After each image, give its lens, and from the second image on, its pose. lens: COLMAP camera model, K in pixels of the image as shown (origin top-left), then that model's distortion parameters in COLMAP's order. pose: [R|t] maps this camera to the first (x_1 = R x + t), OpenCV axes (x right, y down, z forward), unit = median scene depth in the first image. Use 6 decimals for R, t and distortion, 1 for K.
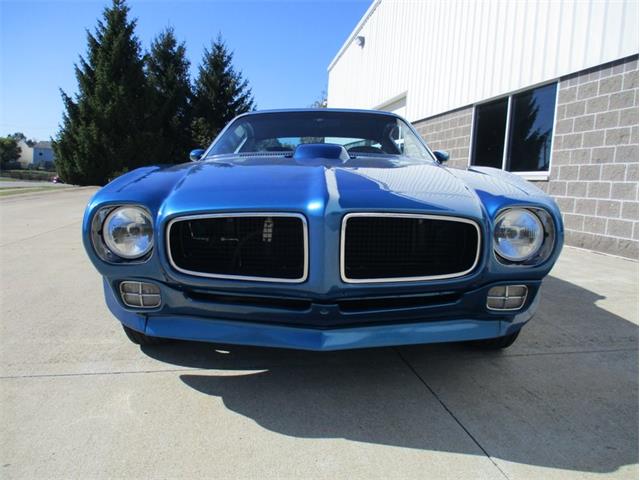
lens RADIAL K [[535.3, 0, 312.5], [0, 535.3, 236.1], [0, 0, 1]] dist [-0.034264, 0.007801]
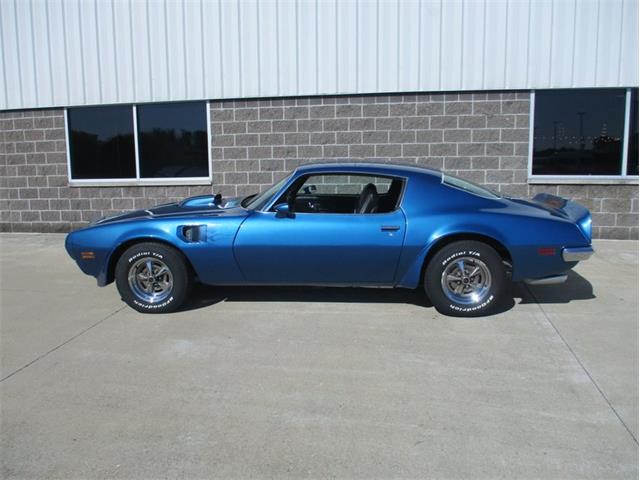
lens RADIAL K [[535.3, 0, 317.7], [0, 535.3, 243.9], [0, 0, 1]] dist [-0.034264, 0.007801]
pose [[0.325920, -0.209117, 0.921980, -0.717793], [0.132337, 0.975719, 0.174525, -0.177218], [-0.936089, 0.065131, 0.345680, 0.420287]]
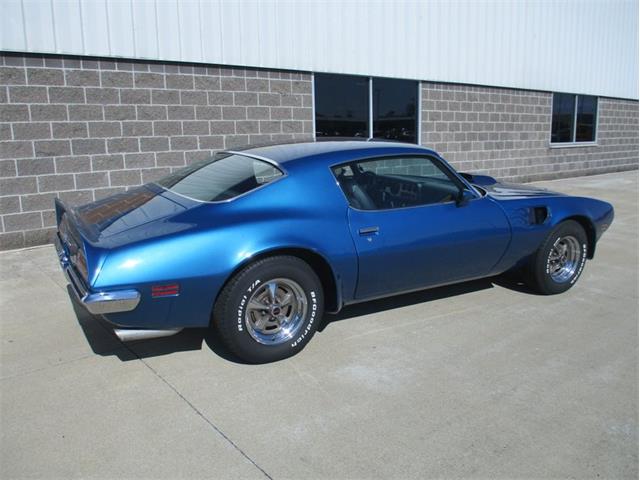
lens RADIAL K [[535.3, 0, 318.8], [0, 535.3, 239.3], [0, 0, 1]] dist [-0.034264, 0.007801]
pose [[-0.500287, -0.213943, 0.839012, -0.574226], [0.084395, 0.952331, 0.293162, -0.236565], [-0.861737, 0.217474, -0.458382, 1.048799]]
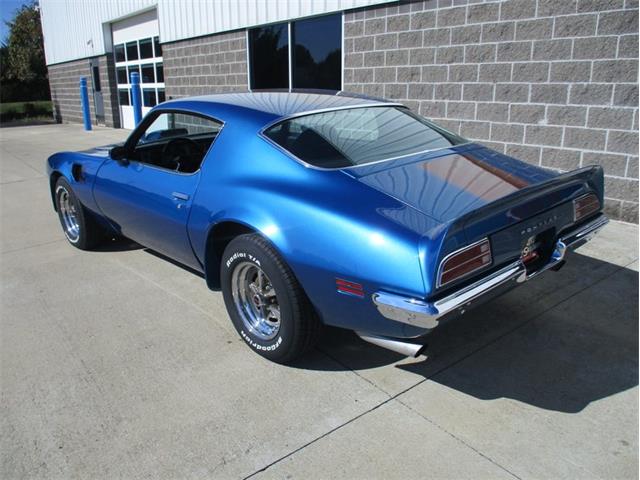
lens RADIAL K [[535.3, 0, 314.2], [0, 535.3, 240.4], [0, 0, 1]] dist [-0.034264, 0.007801]
pose [[0.875548, -0.201504, 0.439103, -0.134364], [0.112283, 0.968853, 0.220720, -0.115320], [-0.469902, -0.143947, 0.870902, 0.085922]]
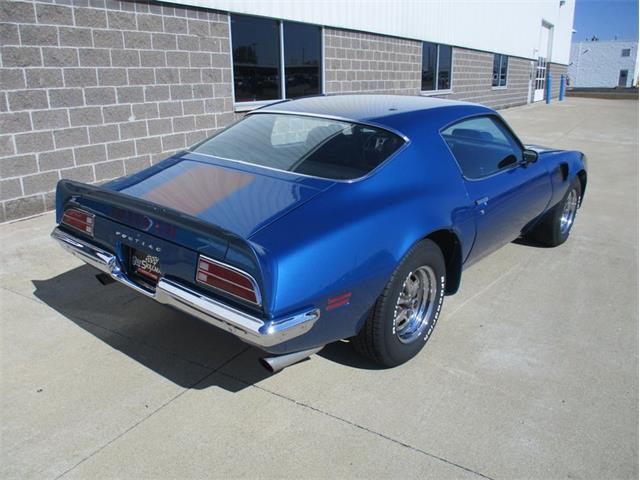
lens RADIAL K [[535.3, 0, 320.3], [0, 535.3, 238.4], [0, 0, 1]] dist [-0.034264, 0.007801]
pose [[-0.763224, -0.235879, 0.601540, -0.330766], [0.035807, 0.914112, 0.403878, -0.254898], [-0.645141, 0.329789, -0.689226, 1.200937]]
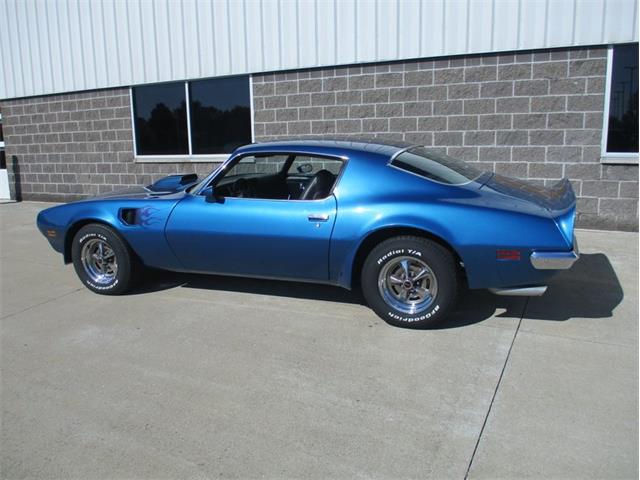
lens RADIAL K [[535.3, 0, 316.9], [0, 535.3, 243.1], [0, 0, 1]] dist [-0.034264, 0.007801]
pose [[0.582473, -0.230892, 0.779368, -0.506440], [0.143062, 0.972962, 0.181326, -0.143262], [-0.800162, 0.005880, 0.599756, 0.208067]]
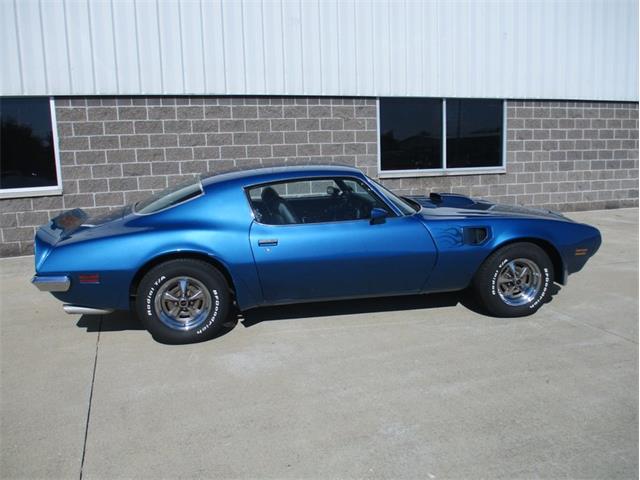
lens RADIAL K [[535.3, 0, 319.5], [0, 535.3, 240.3], [0, 0, 1]] dist [-0.034264, 0.007801]
pose [[-0.187942, -0.202607, 0.961056, -0.766474], [0.126945, 0.965274, 0.228322, -0.220817], [-0.973942, 0.164913, -0.155695, 0.791454]]
